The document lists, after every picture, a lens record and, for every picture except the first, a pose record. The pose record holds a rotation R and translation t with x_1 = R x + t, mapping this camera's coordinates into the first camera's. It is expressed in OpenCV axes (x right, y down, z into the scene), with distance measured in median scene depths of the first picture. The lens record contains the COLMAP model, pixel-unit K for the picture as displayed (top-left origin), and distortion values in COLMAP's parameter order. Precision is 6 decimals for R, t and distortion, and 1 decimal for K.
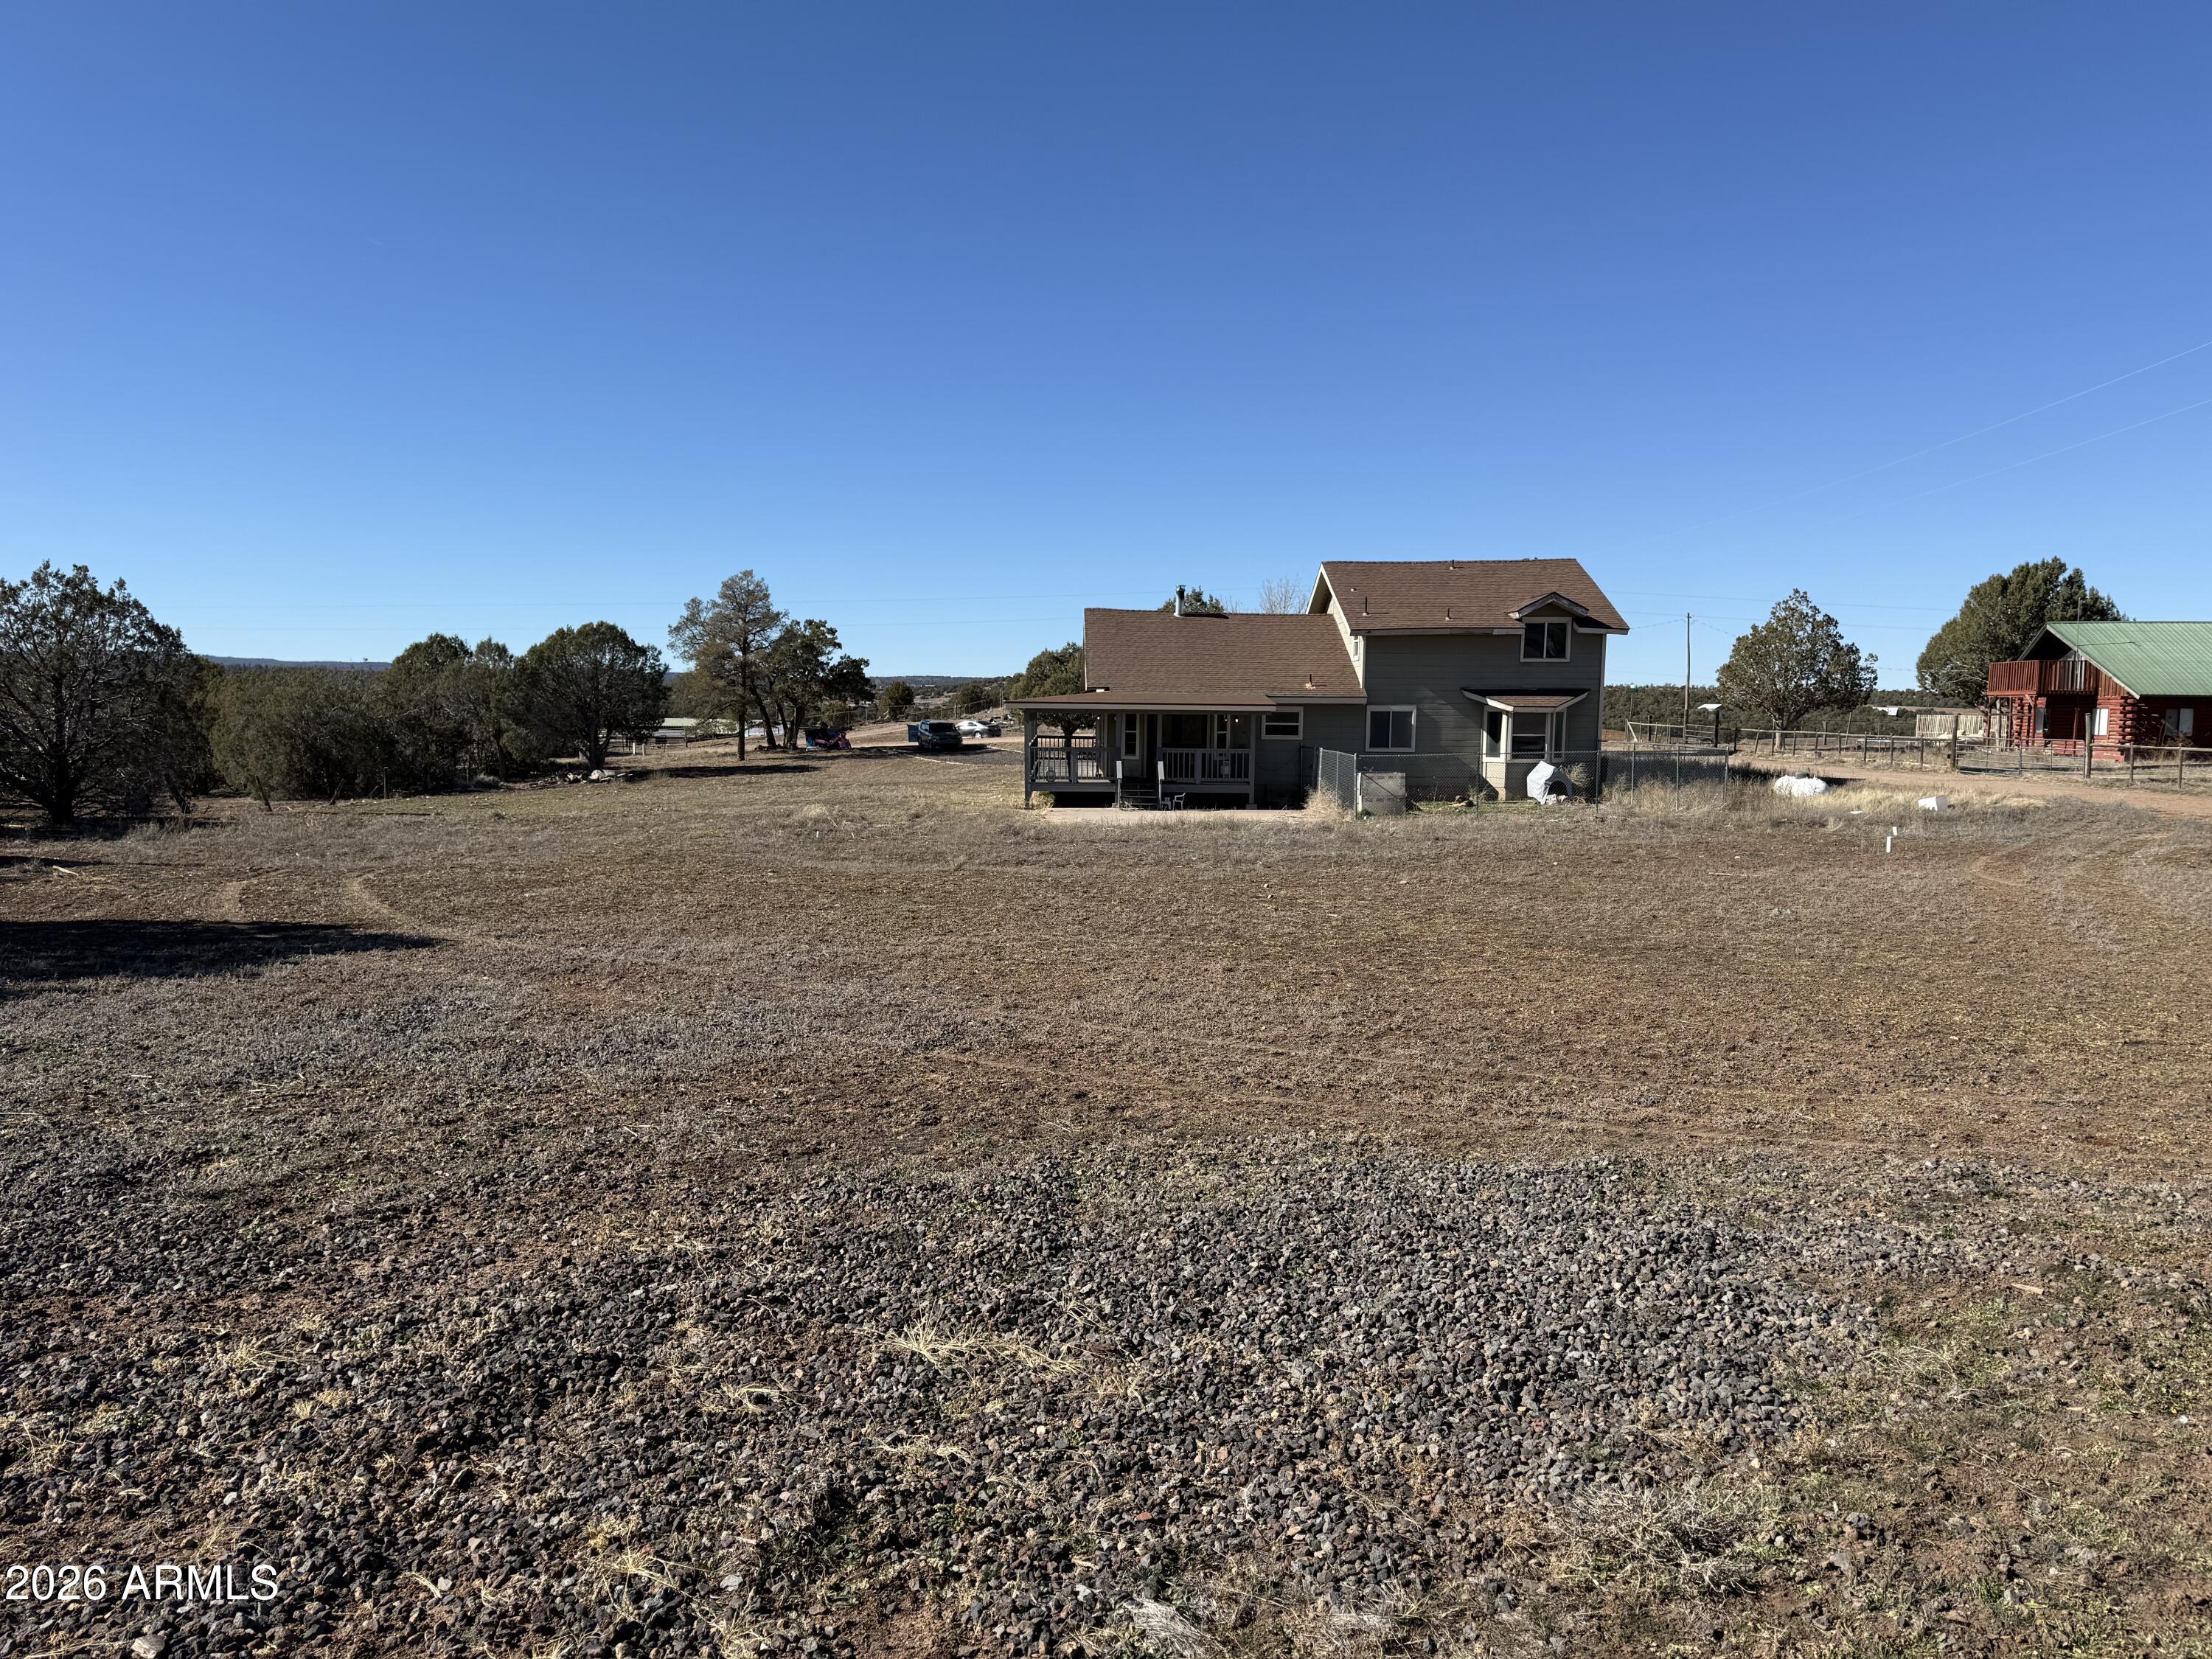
lens RADIAL K [[1545.3, 0, 1106.0], [0, 1545.3, 829.5], [0, 0, 1]] dist [-0.006141, -0.006958]
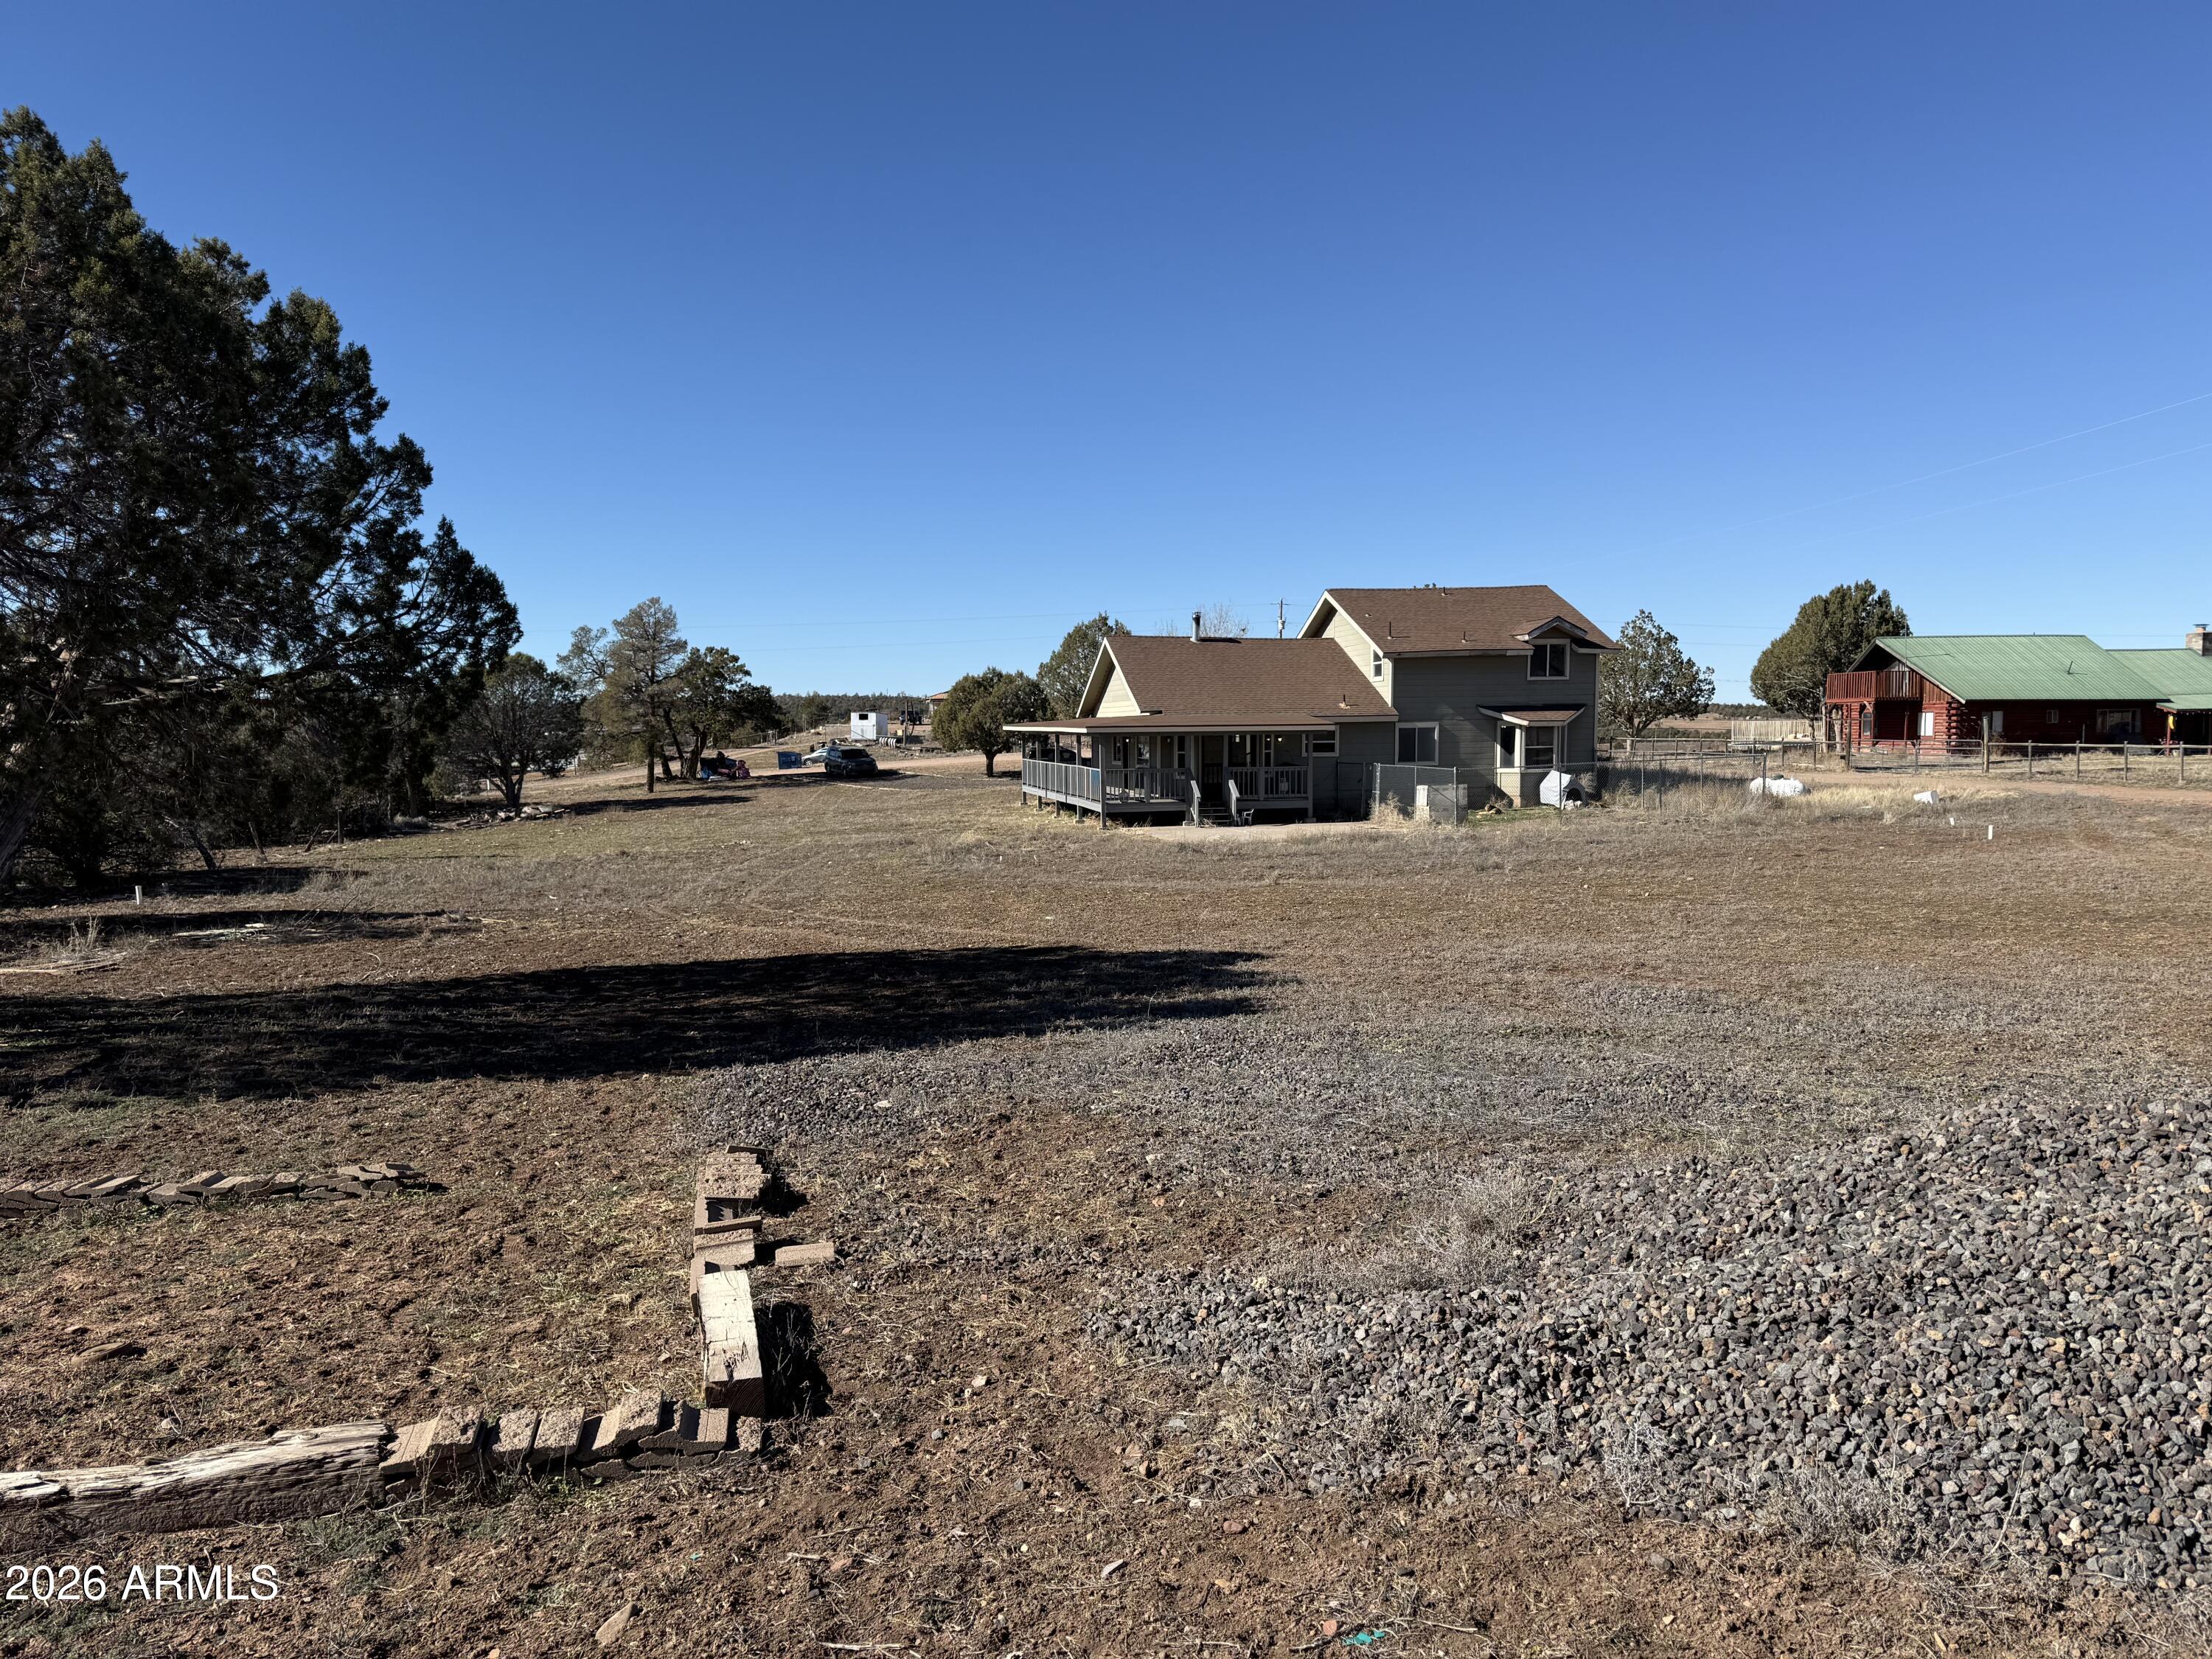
lens RADIAL K [[1545.3, 0, 1106.0], [0, 1545.3, 829.5], [0, 0, 1]] dist [-0.006141, -0.006958]
pose [[0.981642, -0.033235, 0.187814, -0.231256], [0.035634, 0.999321, -0.009409, -0.003381], [-0.187374, 0.015929, 0.982160, -0.013934]]
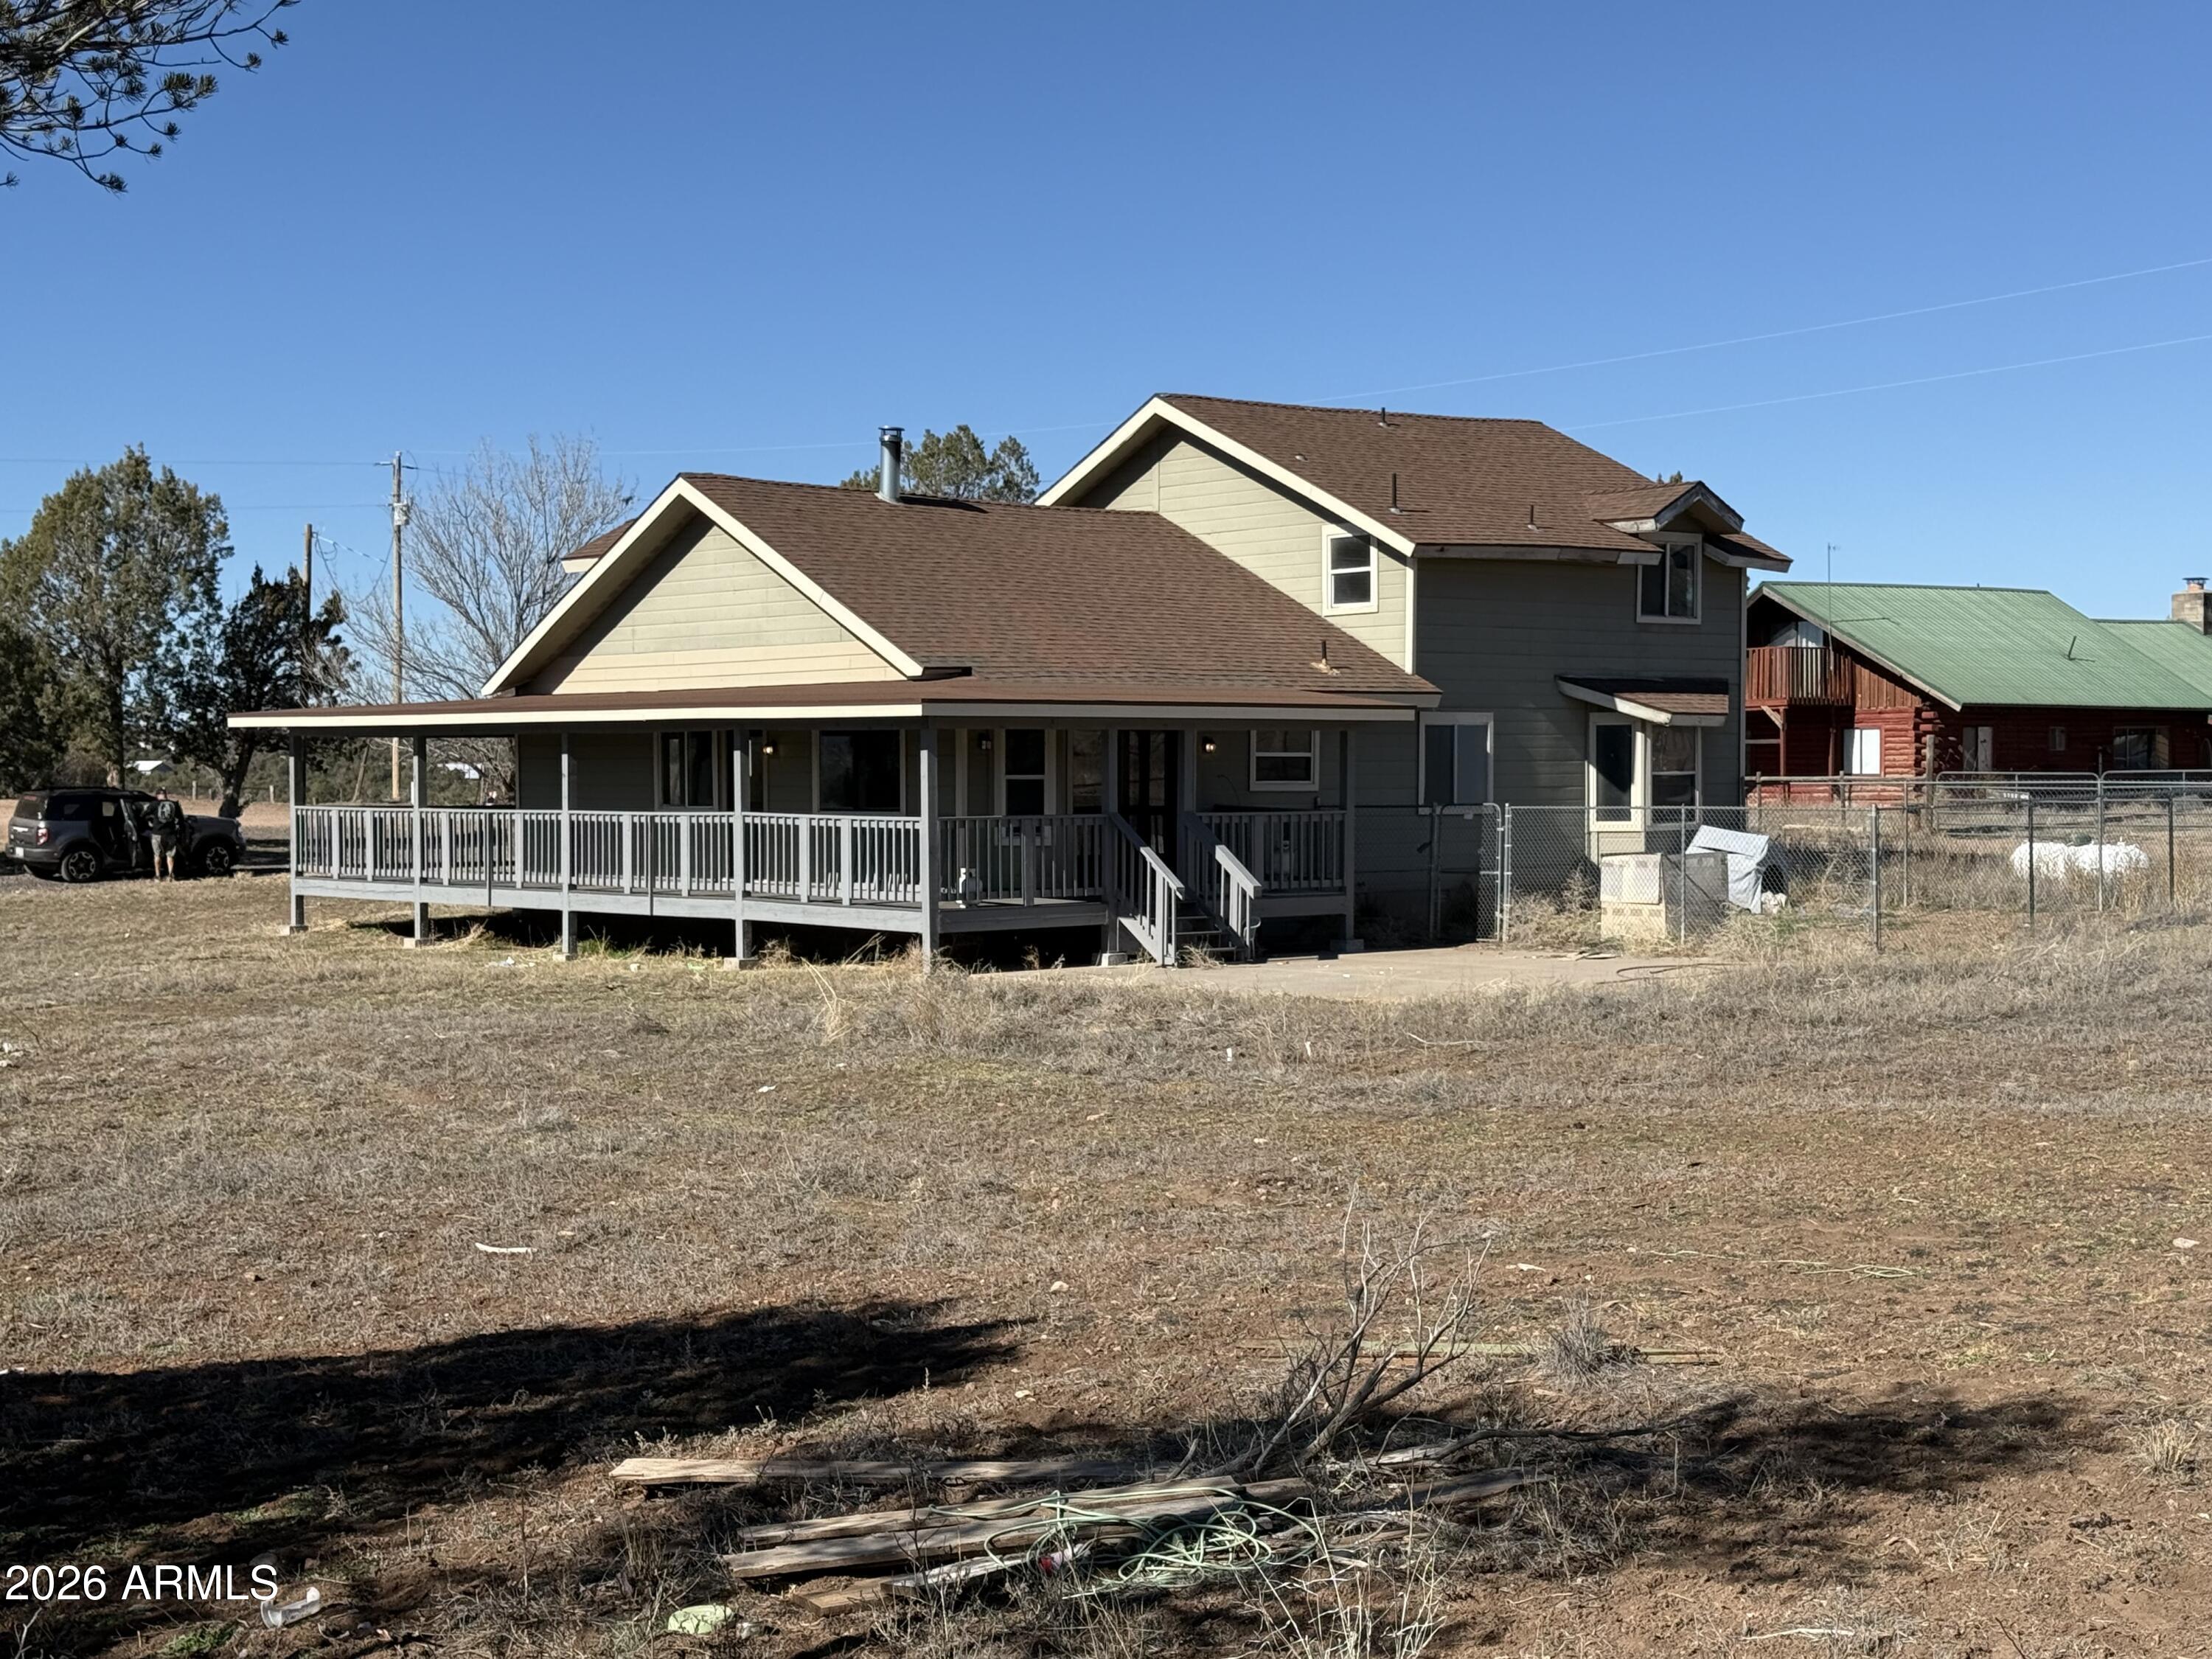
lens RADIAL K [[3181.2, 0, 1106.0], [0, 3181.2, 829.5], [0, 0, 1]] dist [0.132087, -0.020429]
pose [[0.758021, -0.023744, 0.651798, -0.506179], [0.063460, 0.997281, -0.037473, -0.017007], [-0.649135, 0.069768, 0.757467, 0.355645]]
